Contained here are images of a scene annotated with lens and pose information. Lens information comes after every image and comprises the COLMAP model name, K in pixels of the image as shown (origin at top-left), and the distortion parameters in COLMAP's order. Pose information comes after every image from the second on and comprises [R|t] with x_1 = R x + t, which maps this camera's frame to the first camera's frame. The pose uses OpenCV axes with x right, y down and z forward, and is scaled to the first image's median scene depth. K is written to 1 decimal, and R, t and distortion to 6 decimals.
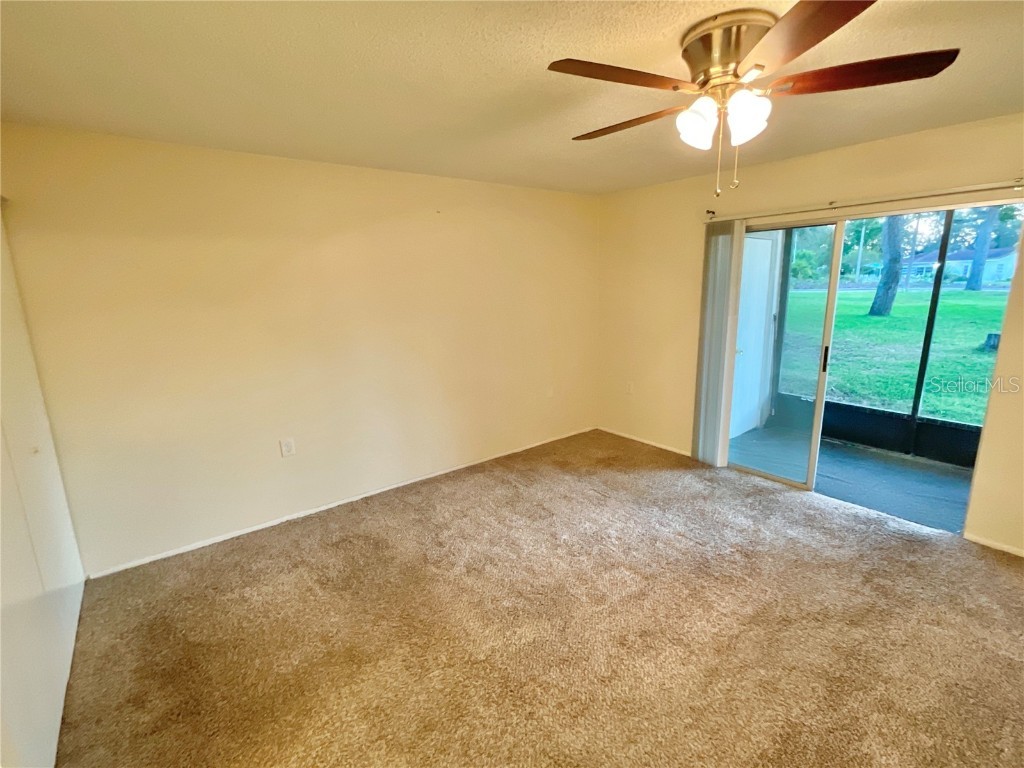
lens RADIAL K [[482.2, 0, 520.3], [0, 482.2, 383.0], [0, 0, 1]] dist [0.001398, 0.005623]
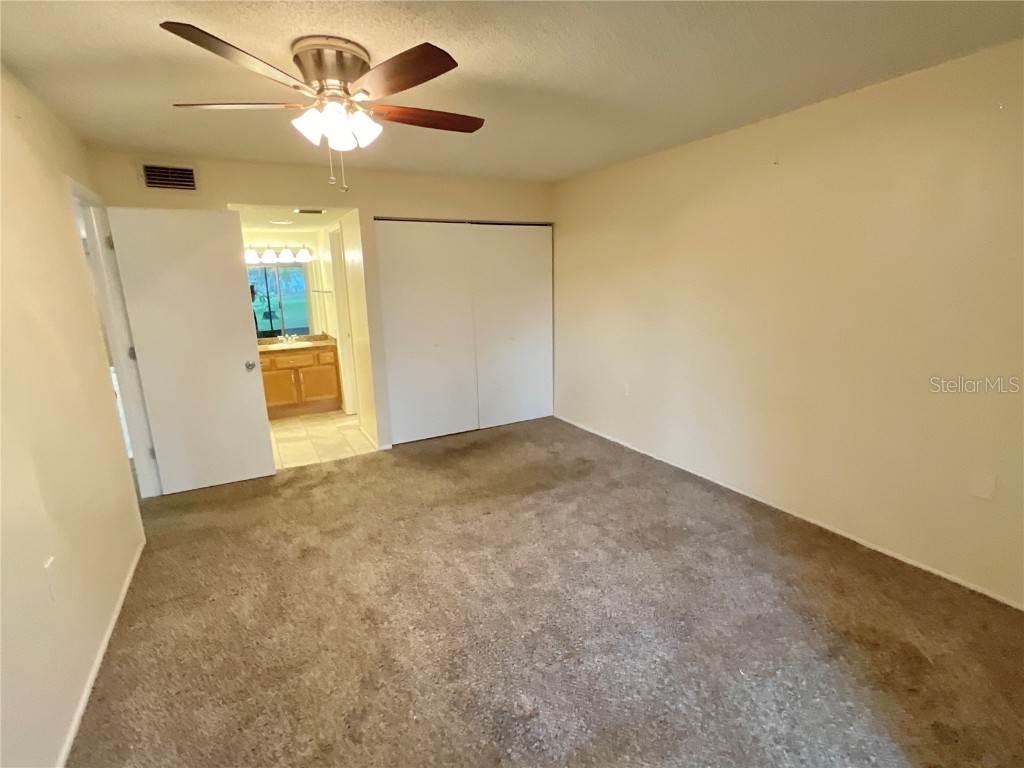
lens RADIAL K [[482.2, 0, 509.9], [0, 482.2, 390.4], [0, 0, 1]] dist [0.001398, 0.005623]
pose [[-0.171219, 0.250396, -0.952883, 0.832541], [-0.174657, 0.944132, 0.279480, -0.179005], [0.969628, 0.214280, -0.117920, 0.871467]]
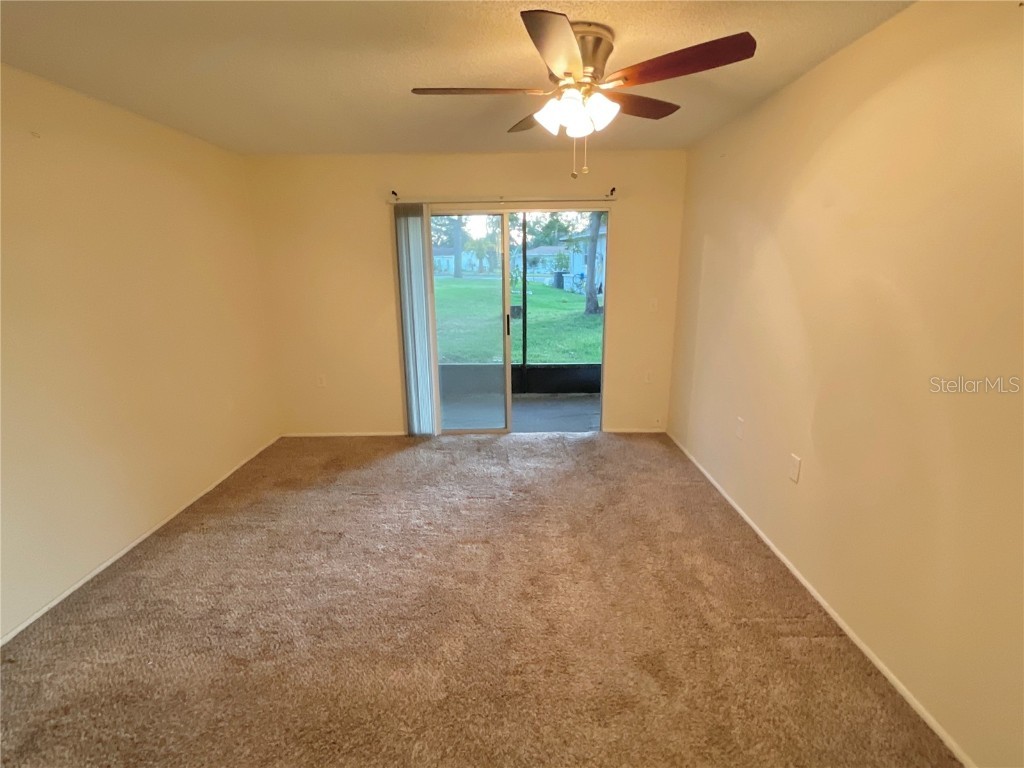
lens RADIAL K [[482.2, 0, 517.8], [0, 482.2, 385.4], [0, 0, 1]] dist [0.001398, 0.005623]
pose [[0.623618, -0.182181, 0.760205, -0.351534], [0.163911, 0.981321, 0.100709, -0.019906], [-0.764352, 0.061802, 0.641831, 0.206331]]
